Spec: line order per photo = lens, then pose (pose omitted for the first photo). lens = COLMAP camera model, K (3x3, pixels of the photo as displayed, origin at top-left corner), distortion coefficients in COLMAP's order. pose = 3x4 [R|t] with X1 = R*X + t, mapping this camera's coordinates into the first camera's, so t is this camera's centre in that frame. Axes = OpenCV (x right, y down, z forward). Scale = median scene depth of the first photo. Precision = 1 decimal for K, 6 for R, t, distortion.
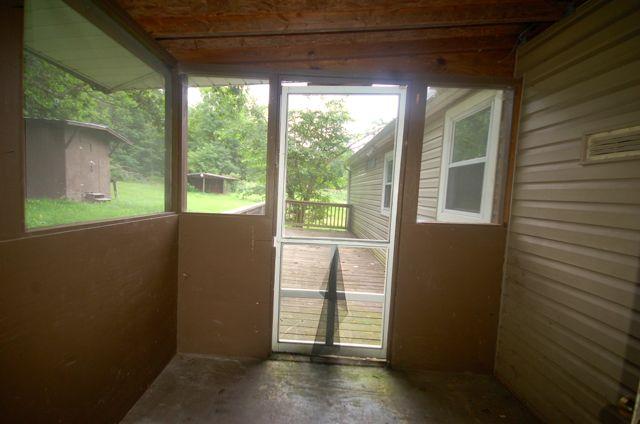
lens RADIAL K [[289.8, 0, 317.7], [0, 289.8, 215.2], [0, 0, 1]] dist [0.000913, -0.000369]
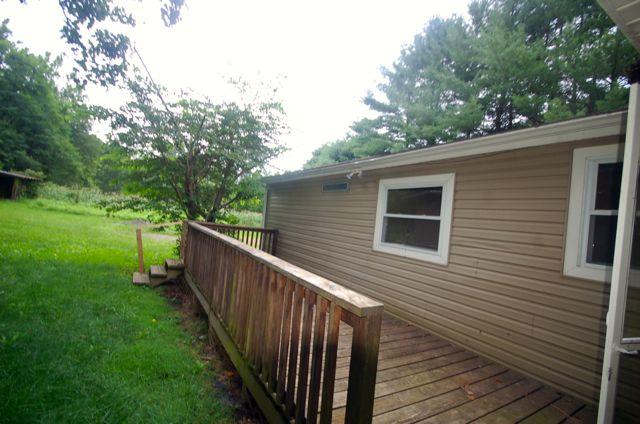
lens RADIAL K [[289.8, 0, 317.7], [0, 289.8, 215.2], [0, 0, 1]] dist [0.000913, -0.000369]
pose [[0.852145, 0.042835, 0.521549, -0.191259], [-0.014846, 0.998222, -0.057729, -0.028734], [-0.523095, 0.041450, 0.851266, 0.196881]]
